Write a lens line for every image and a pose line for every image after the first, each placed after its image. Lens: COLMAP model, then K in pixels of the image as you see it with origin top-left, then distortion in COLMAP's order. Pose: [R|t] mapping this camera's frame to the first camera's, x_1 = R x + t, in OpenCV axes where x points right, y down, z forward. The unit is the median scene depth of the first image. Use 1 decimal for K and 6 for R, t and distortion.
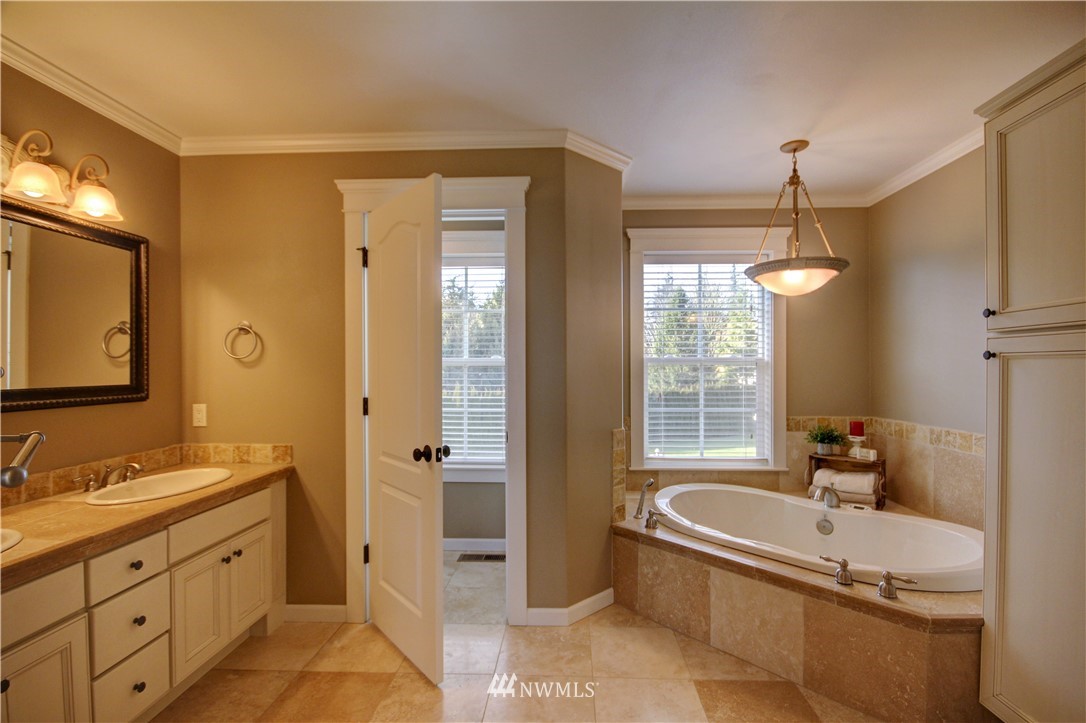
lens RADIAL K [[501.9, 0, 554.8], [0, 501.9, 367.8], [0, 0, 1]] dist [-0.003366, -0.001043]
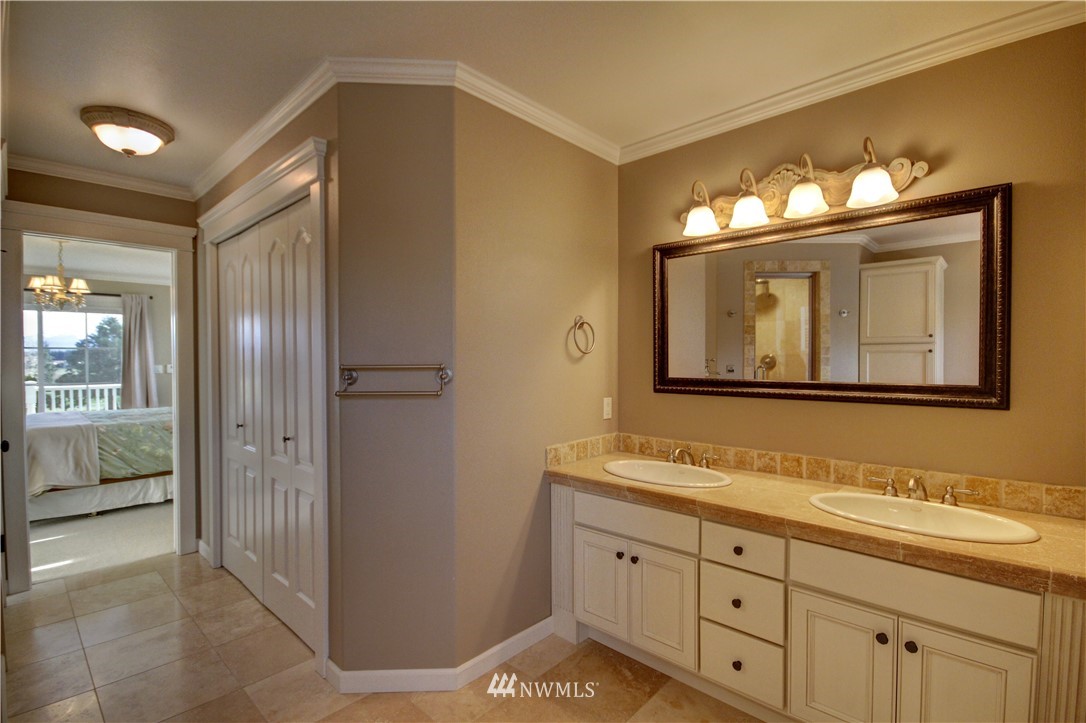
lens RADIAL K [[501.9, 0, 554.8], [0, 501.9, 367.8], [0, 0, 1]] dist [-0.003366, -0.001043]
pose [[-0.644716, 0.017652, -0.764218, 0.193876], [0.000739, 0.999747, 0.022469, -0.014289], [0.764422, 0.013921, -0.644566, 1.226498]]
